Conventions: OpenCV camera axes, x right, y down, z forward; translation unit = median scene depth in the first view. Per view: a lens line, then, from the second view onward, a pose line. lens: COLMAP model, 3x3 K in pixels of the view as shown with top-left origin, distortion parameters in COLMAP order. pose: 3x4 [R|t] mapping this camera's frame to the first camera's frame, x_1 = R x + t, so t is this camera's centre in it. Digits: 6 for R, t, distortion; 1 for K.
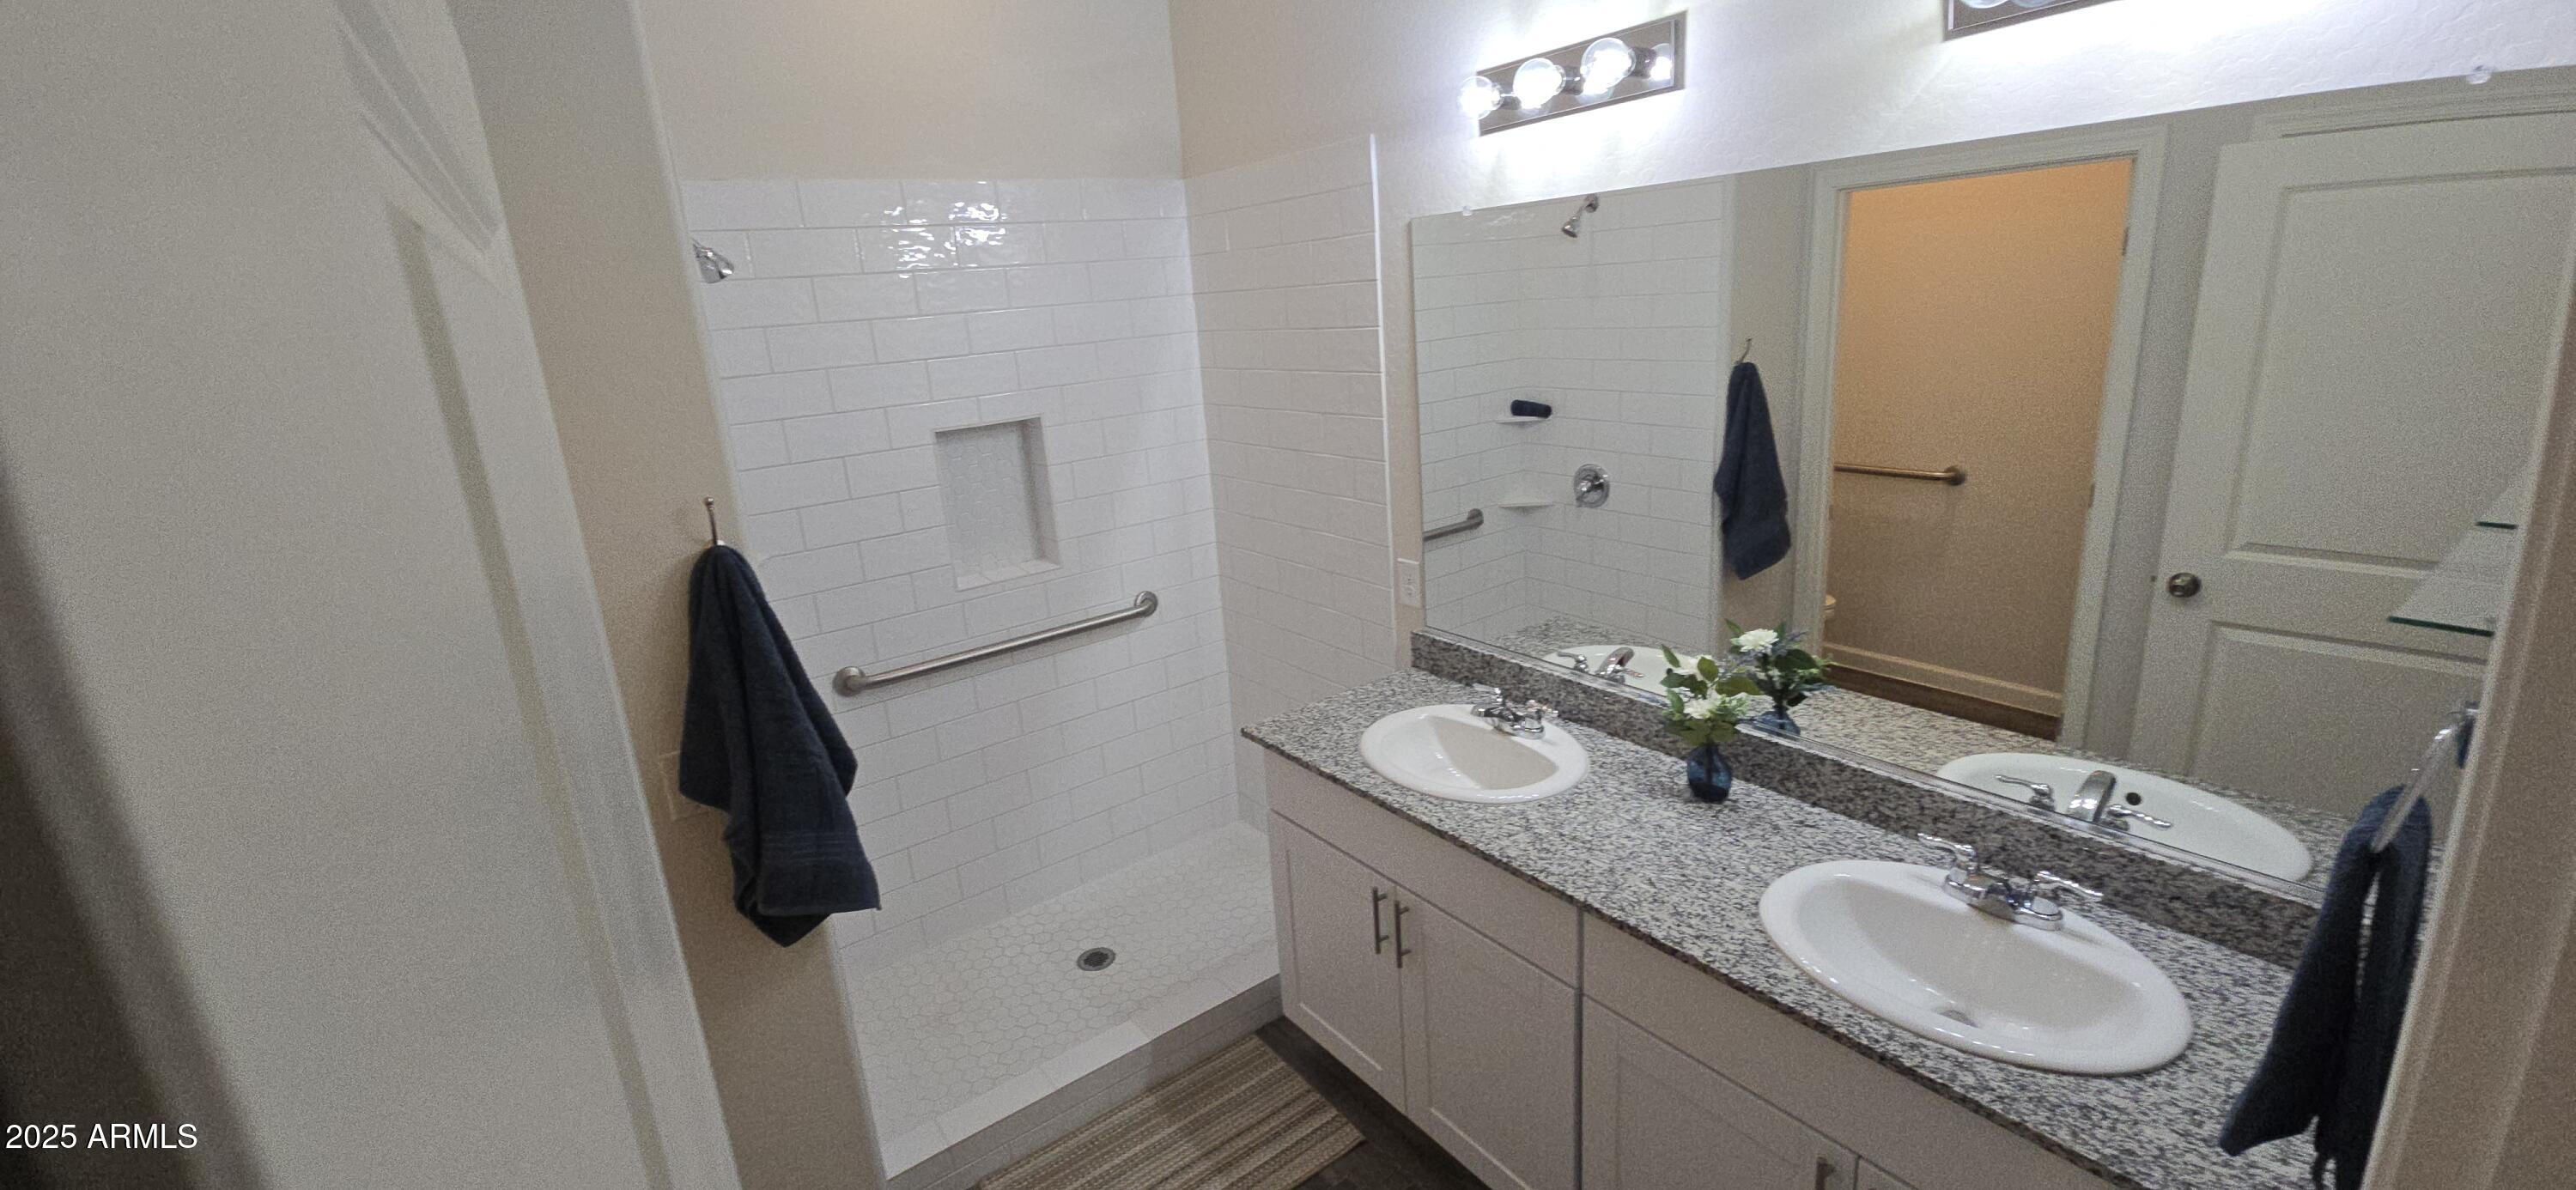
lens RADIAL K [[1077.1, 0, 1294.8], [0, 1077.1, 588.1], [0, 0, 1]] dist [-0.004350, -0.001028]
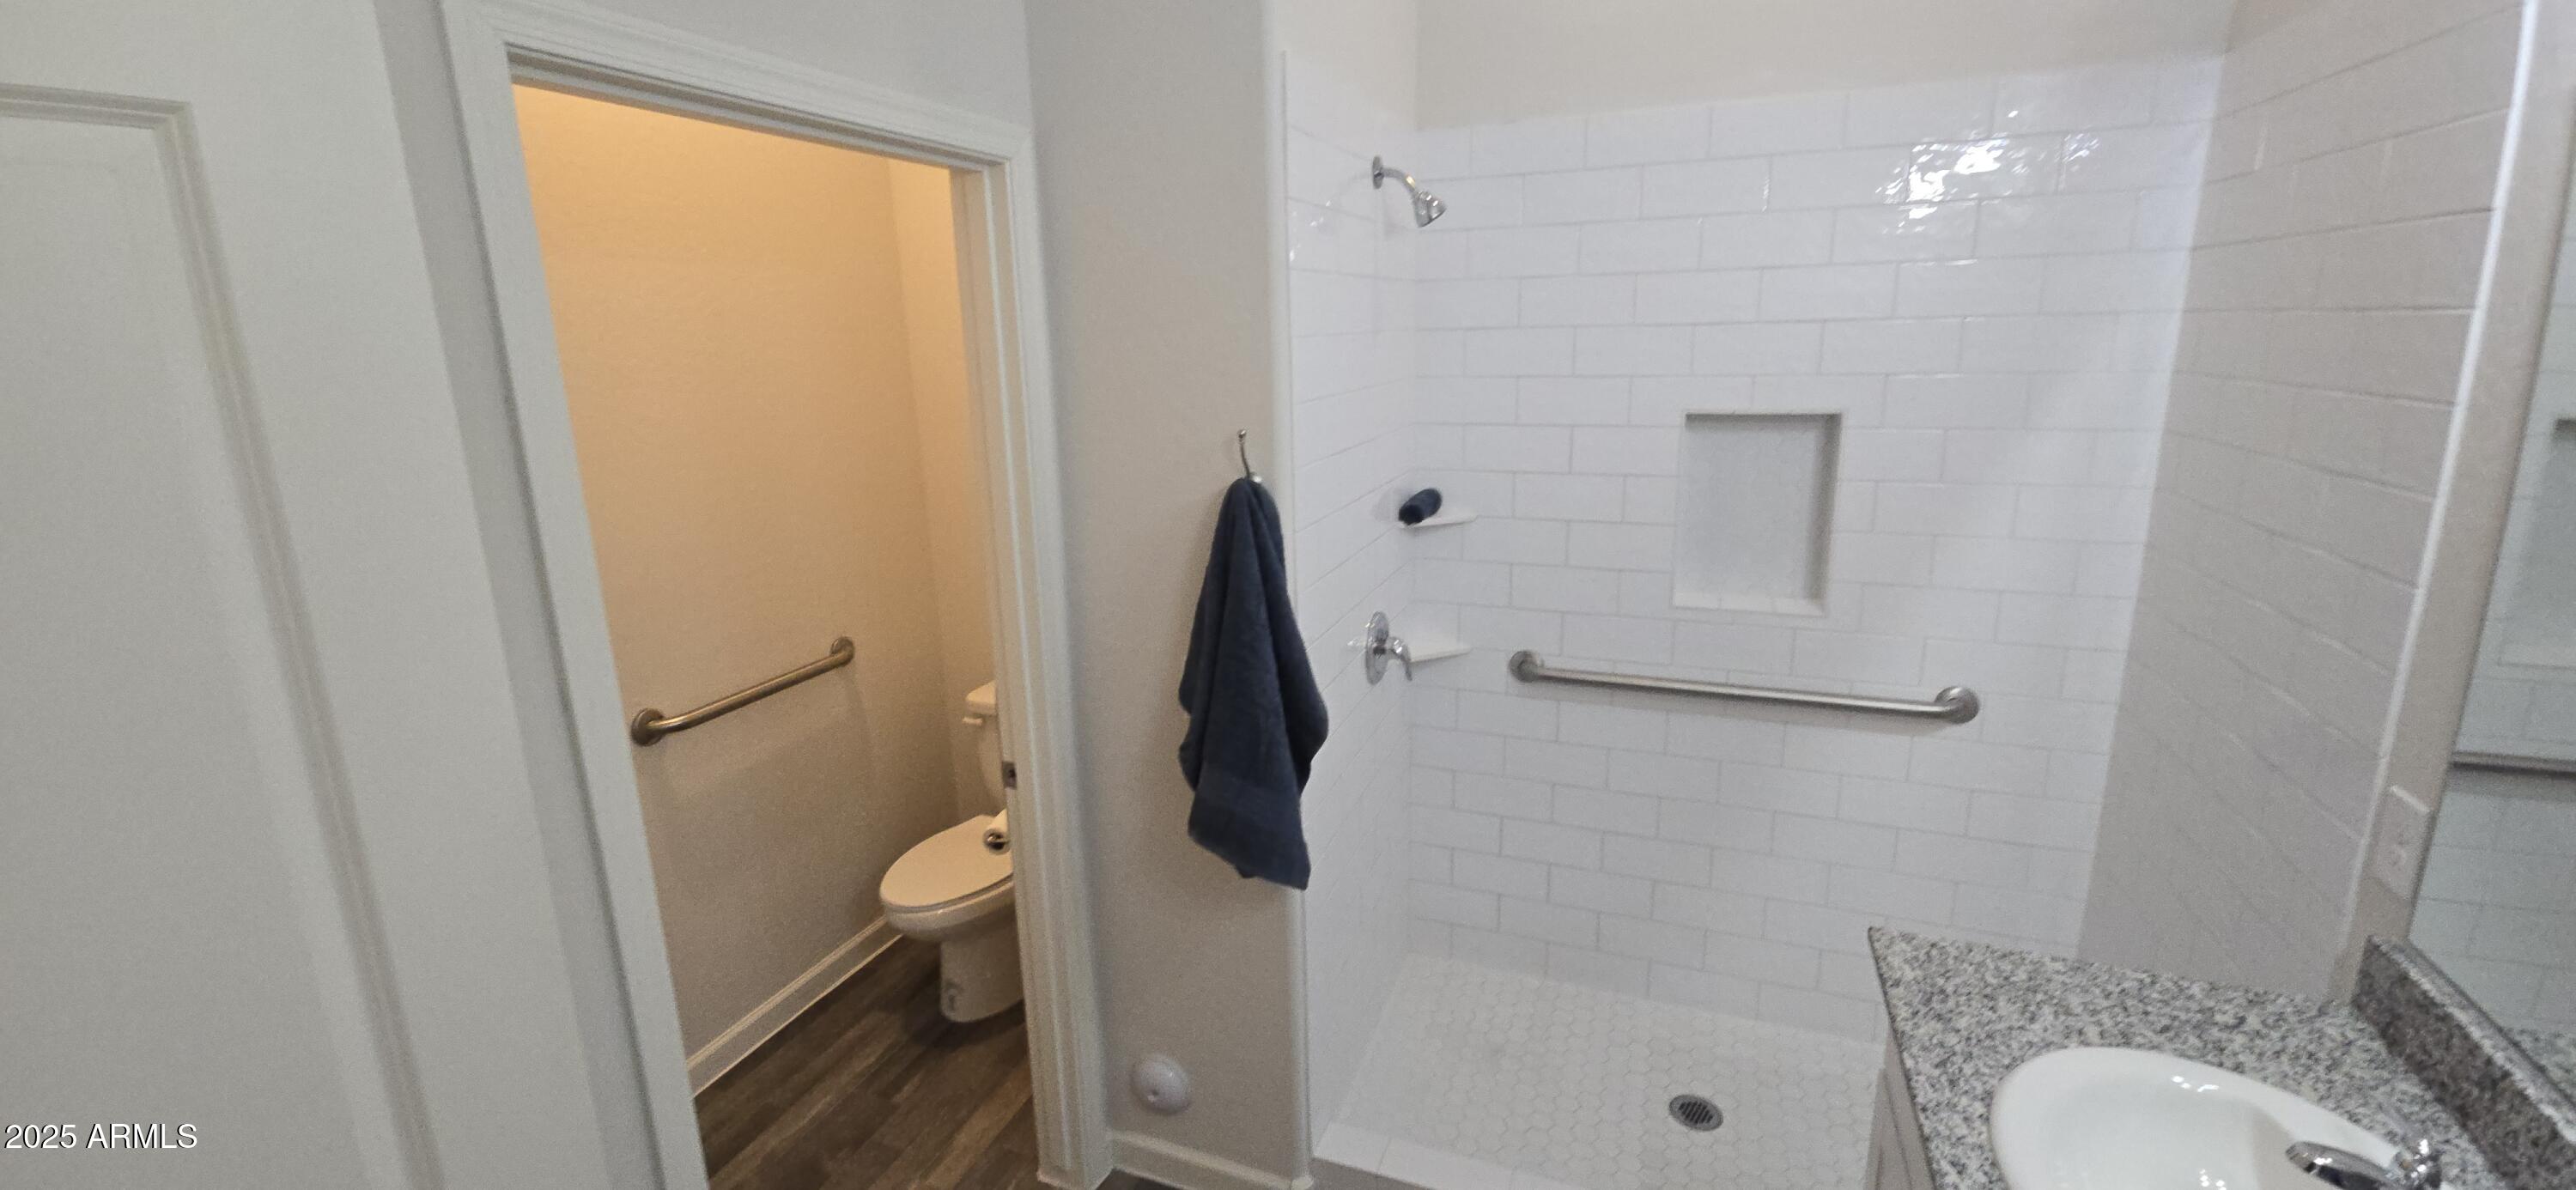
lens RADIAL K [[1077.1, 0, 1270.5], [0, 1077.1, 586.4], [0, 0, 1]] dist [-0.004350, -0.001028]
pose [[0.502737, 0.256057, -0.825646, 0.217934], [-0.239838, 0.958941, 0.151358, -0.065638], [0.830502, 0.121928, 0.543507, 0.302371]]
